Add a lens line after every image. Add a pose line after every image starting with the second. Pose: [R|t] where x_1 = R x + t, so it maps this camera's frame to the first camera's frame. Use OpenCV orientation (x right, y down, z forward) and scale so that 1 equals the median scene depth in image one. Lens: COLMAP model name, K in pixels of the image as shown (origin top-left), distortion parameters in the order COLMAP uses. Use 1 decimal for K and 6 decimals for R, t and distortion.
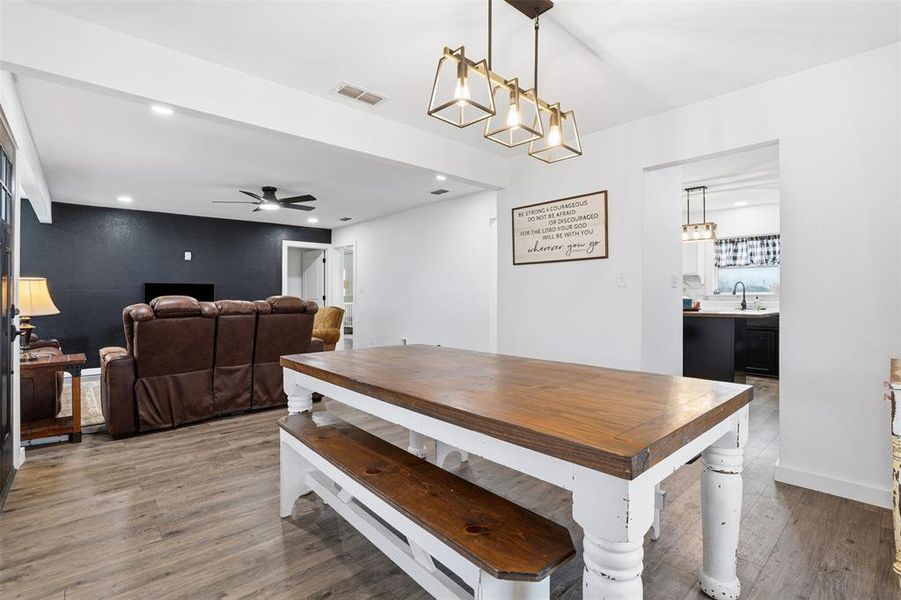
lens RADIAL K [[426.3, 0, 445.1], [0, 426.3, 294.6], [0, 0, 1]] dist [-0.054457, 0.021539]
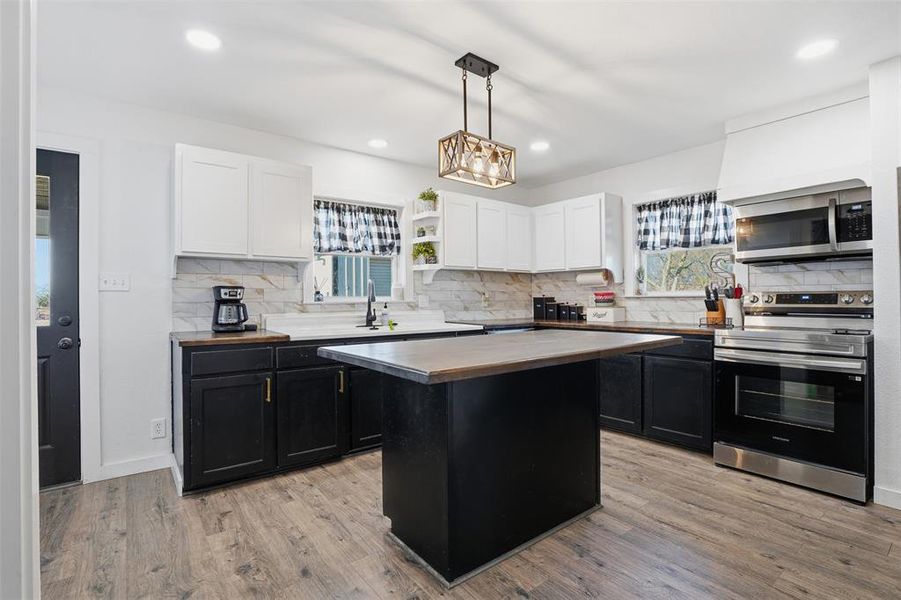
lens RADIAL K [[436.9, 0, 450.2], [0, 436.9, 293.3], [0, 0, 1]] dist [-0.056533, 0.034969]
pose [[0.060174, 0.009204, 0.998145, 0.112737], [0.008335, 0.999918, -0.009723, -0.004029], [-0.998153, 0.008905, 0.060092, 0.851994]]
